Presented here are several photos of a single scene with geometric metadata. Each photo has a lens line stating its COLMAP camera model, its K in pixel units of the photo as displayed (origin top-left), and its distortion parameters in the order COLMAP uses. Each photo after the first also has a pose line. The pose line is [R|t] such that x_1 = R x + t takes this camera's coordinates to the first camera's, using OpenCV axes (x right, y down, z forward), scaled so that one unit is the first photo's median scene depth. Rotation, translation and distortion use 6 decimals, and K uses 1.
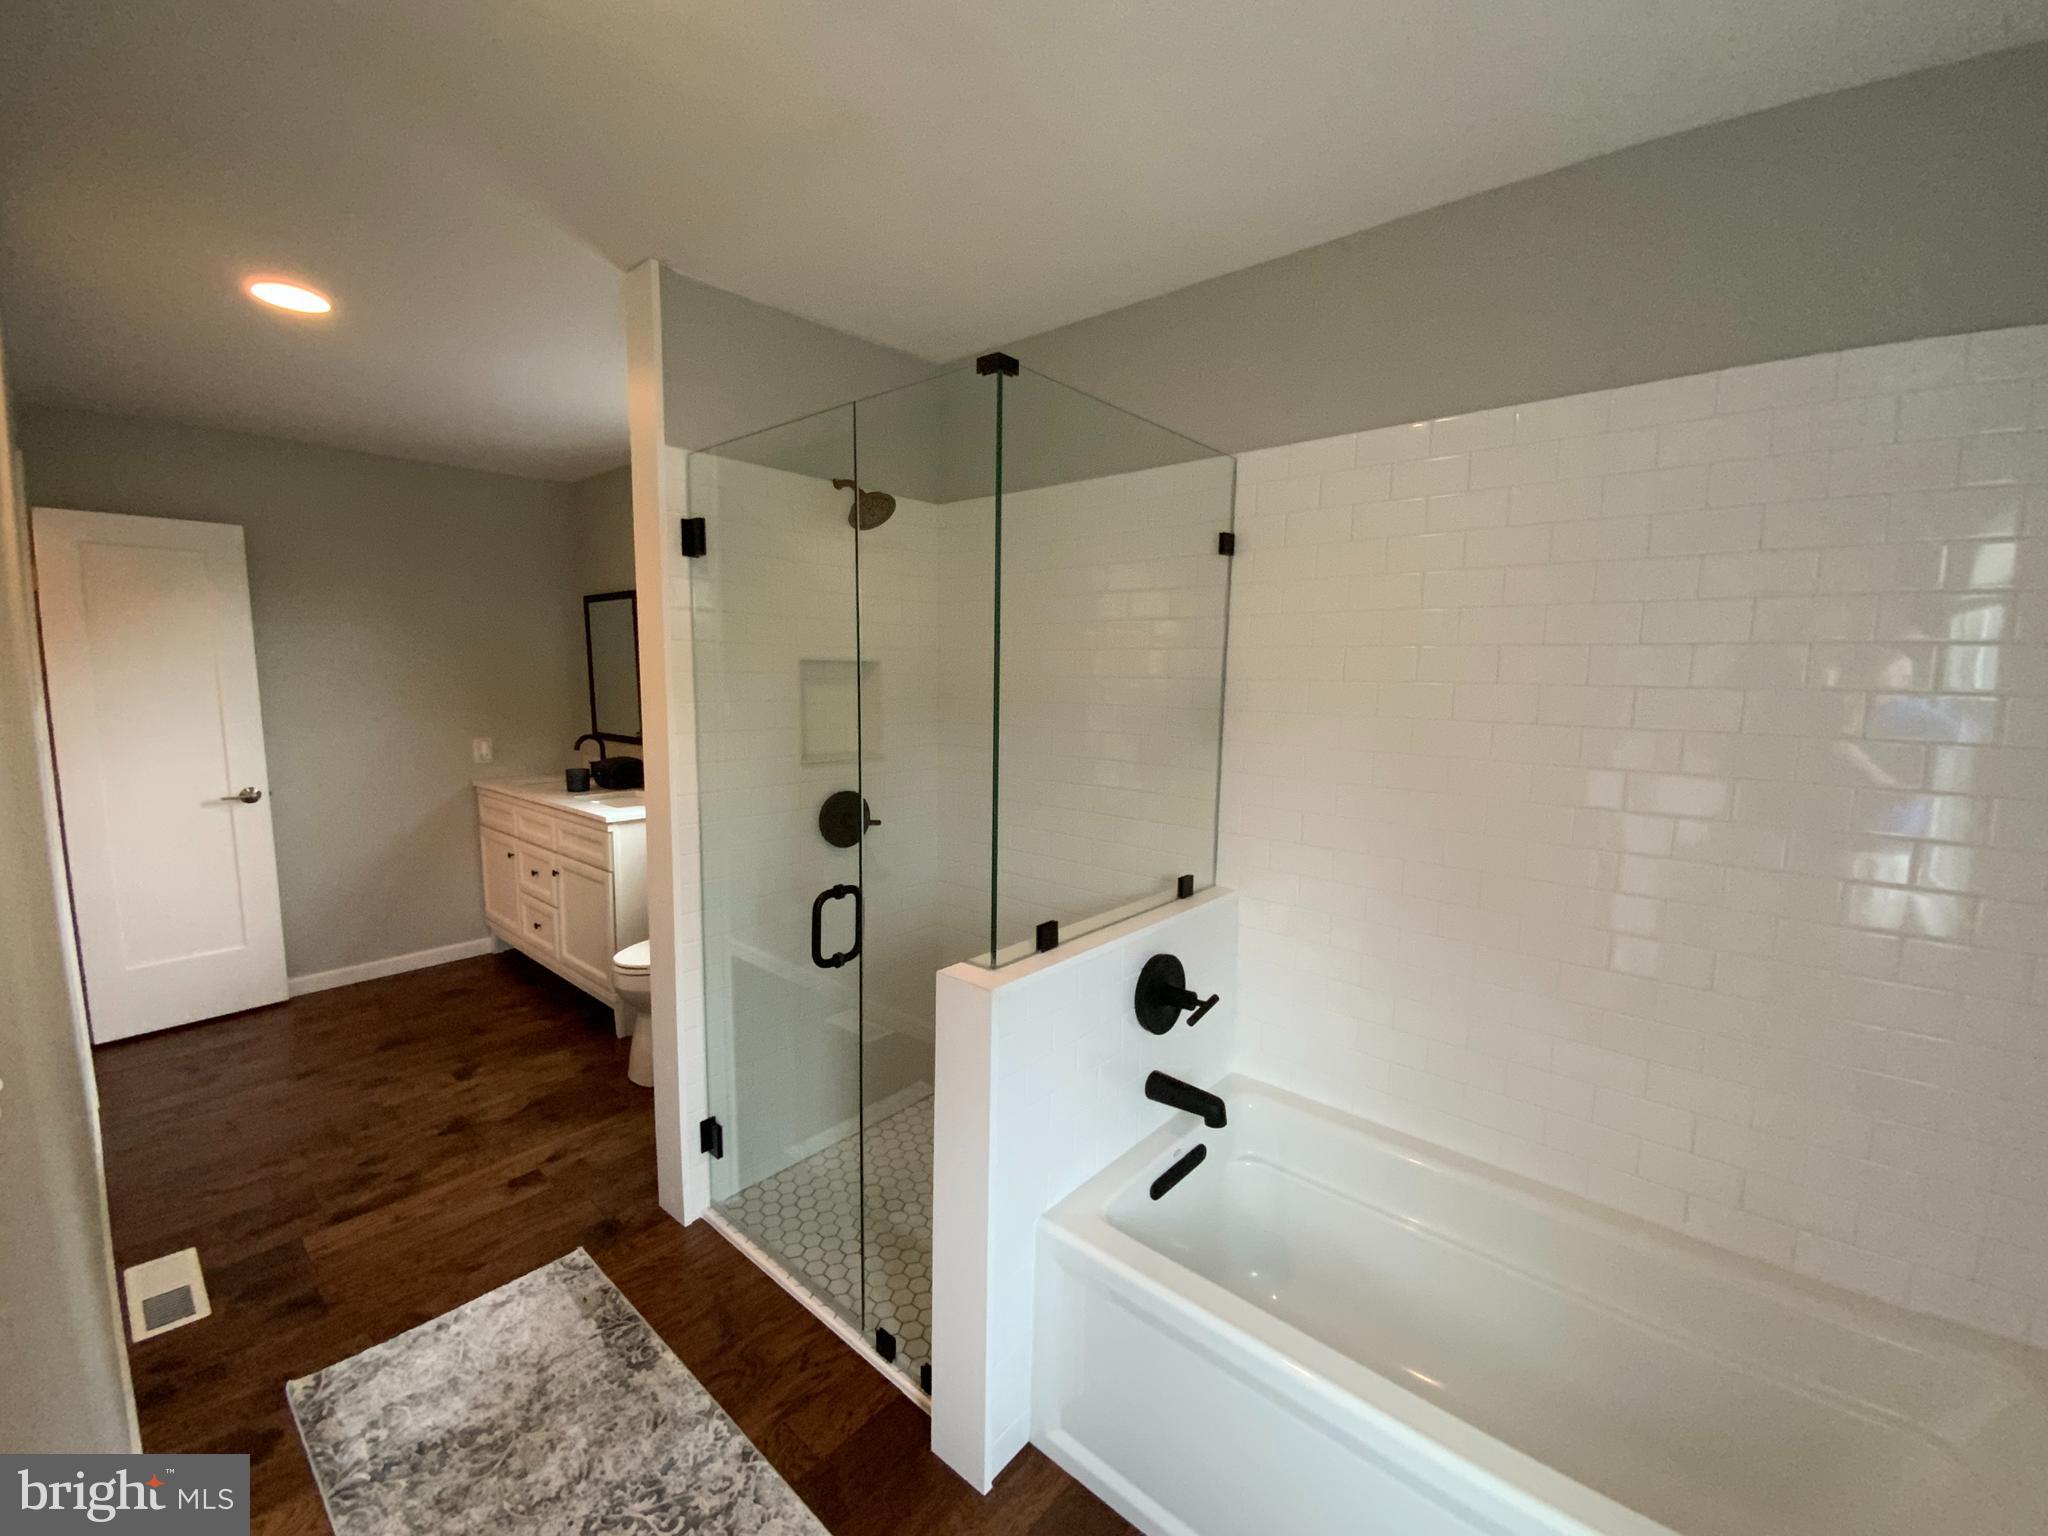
lens RADIAL K [[827.5, 0, 1044.7], [0, 827.5, 770.7], [0, 0, 1]] dist [-0.016690, -0.000302]
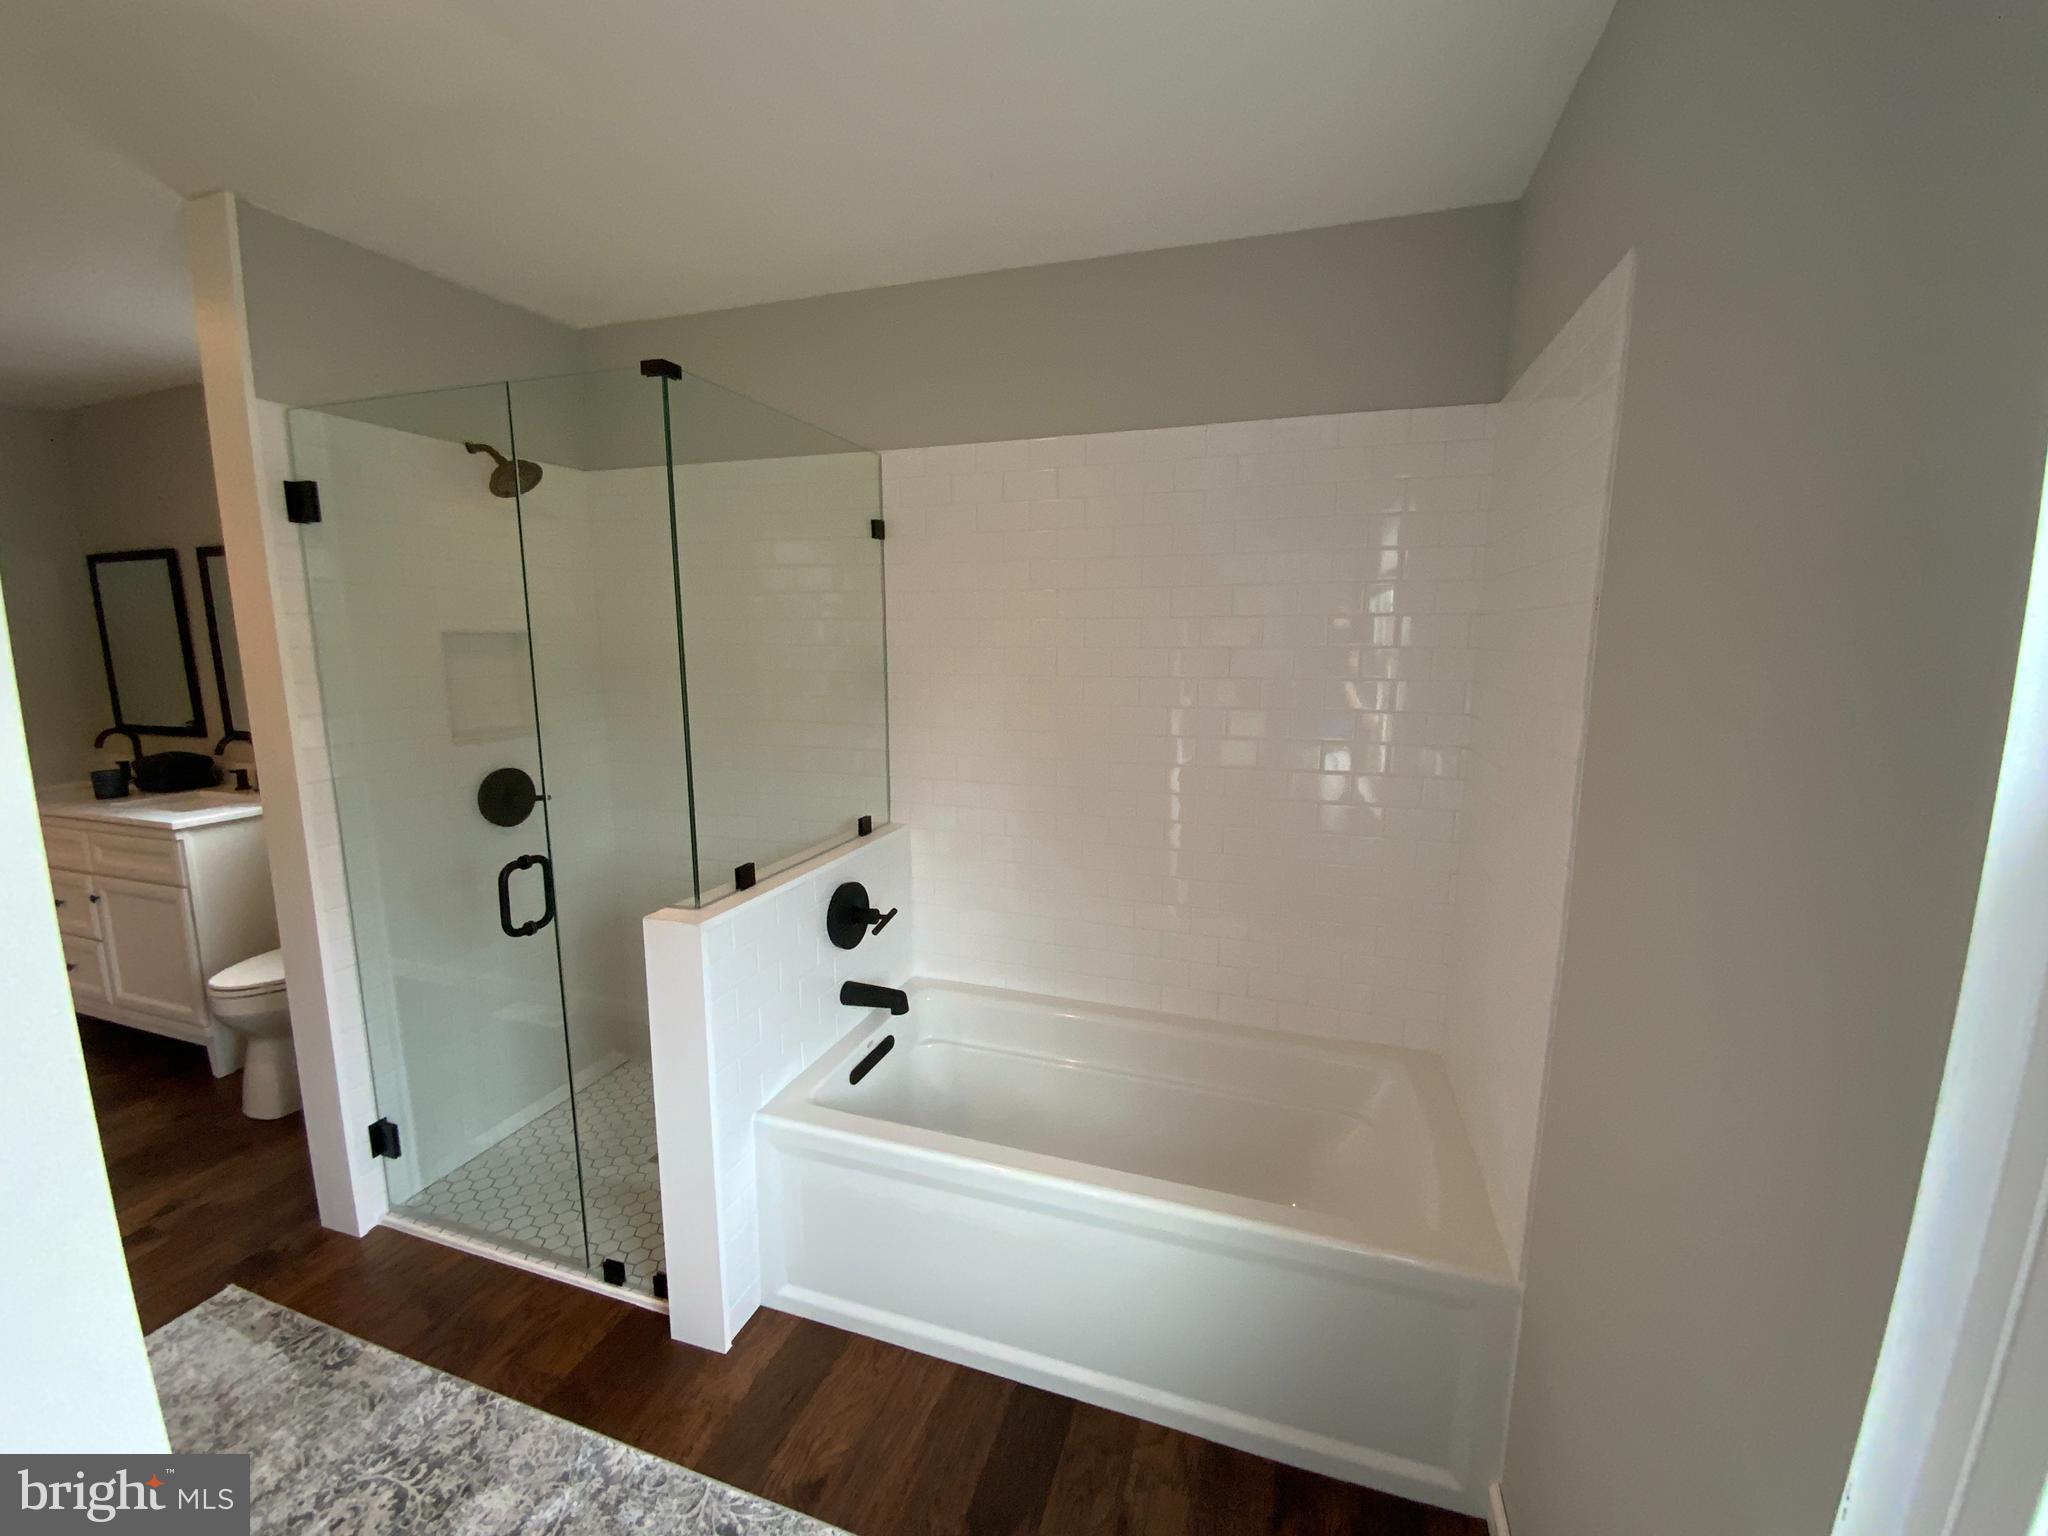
lens RADIAL K [[835.4, 0, 1003.0], [0, 835.4, 774.8], [0, 0, 1]] dist [0.063944, -0.038748]
pose [[0.941085, -0.075385, 0.329661, -0.030479], [0.059875, 0.996579, 0.056967, 0.013835], [-0.332827, -0.033873, 0.942379, -0.186158]]
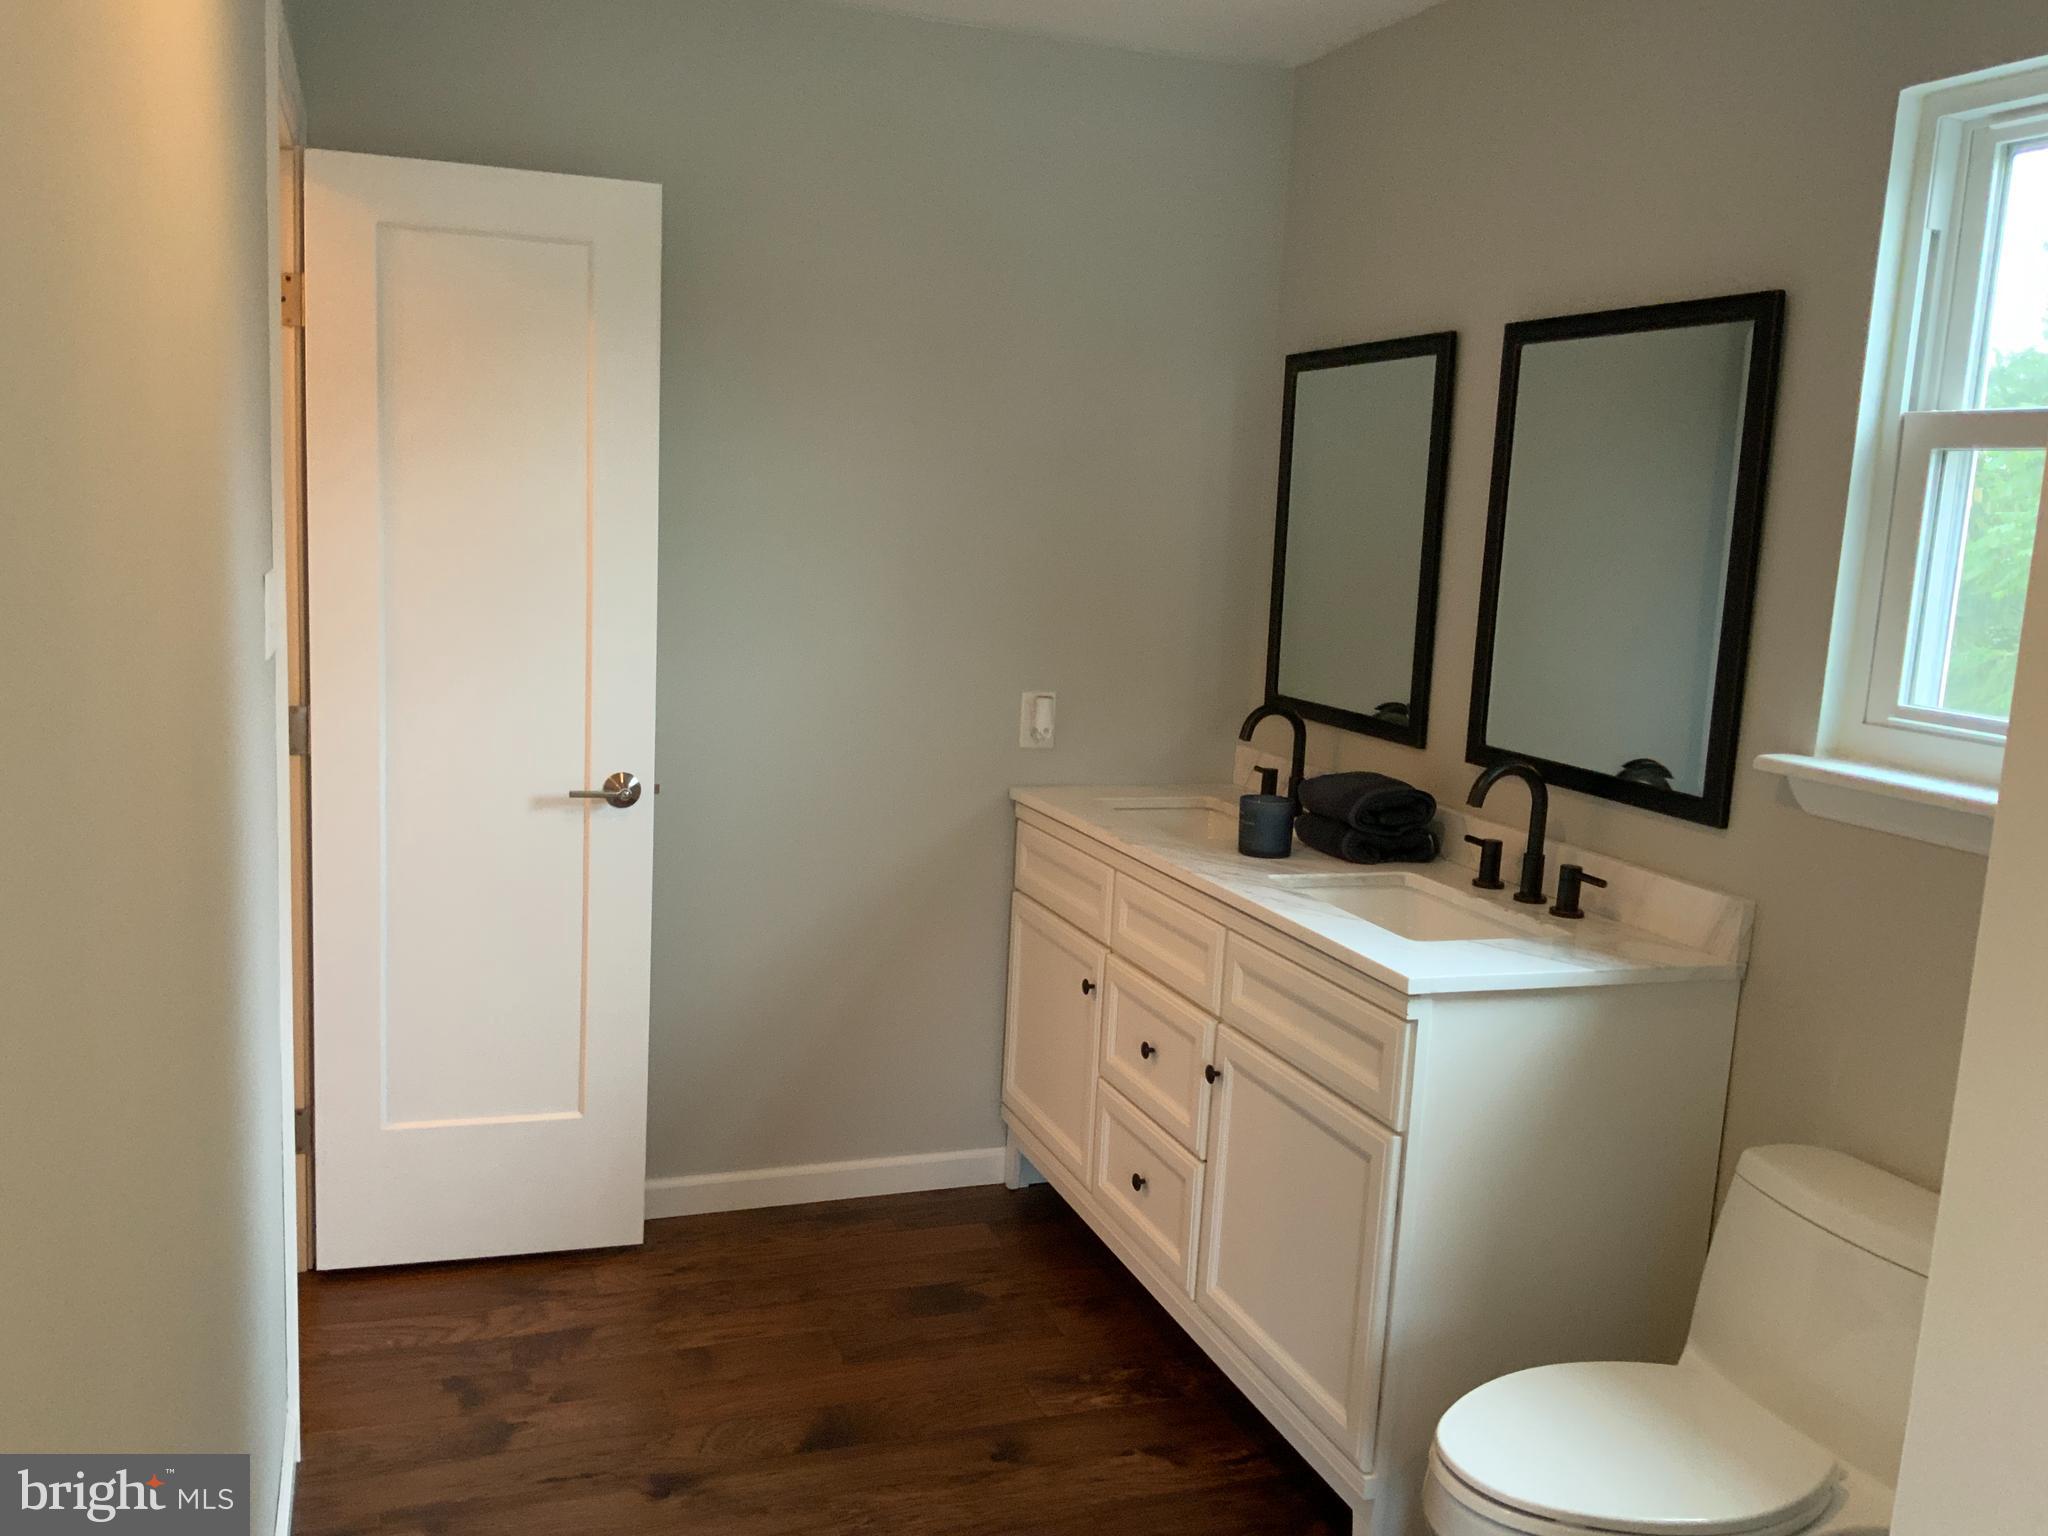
lens RADIAL K [[1683.2, 0, 1006.8], [0, 1683.2, 765.8], [0, 0, 1]] dist [0.080708, -0.141717]
pose [[0.856772, 0.099984, -0.505910, -0.567927], [-0.094575, 0.994850, 0.036447, -0.070926], [0.506949, 0.016619, 0.861816, 0.529931]]
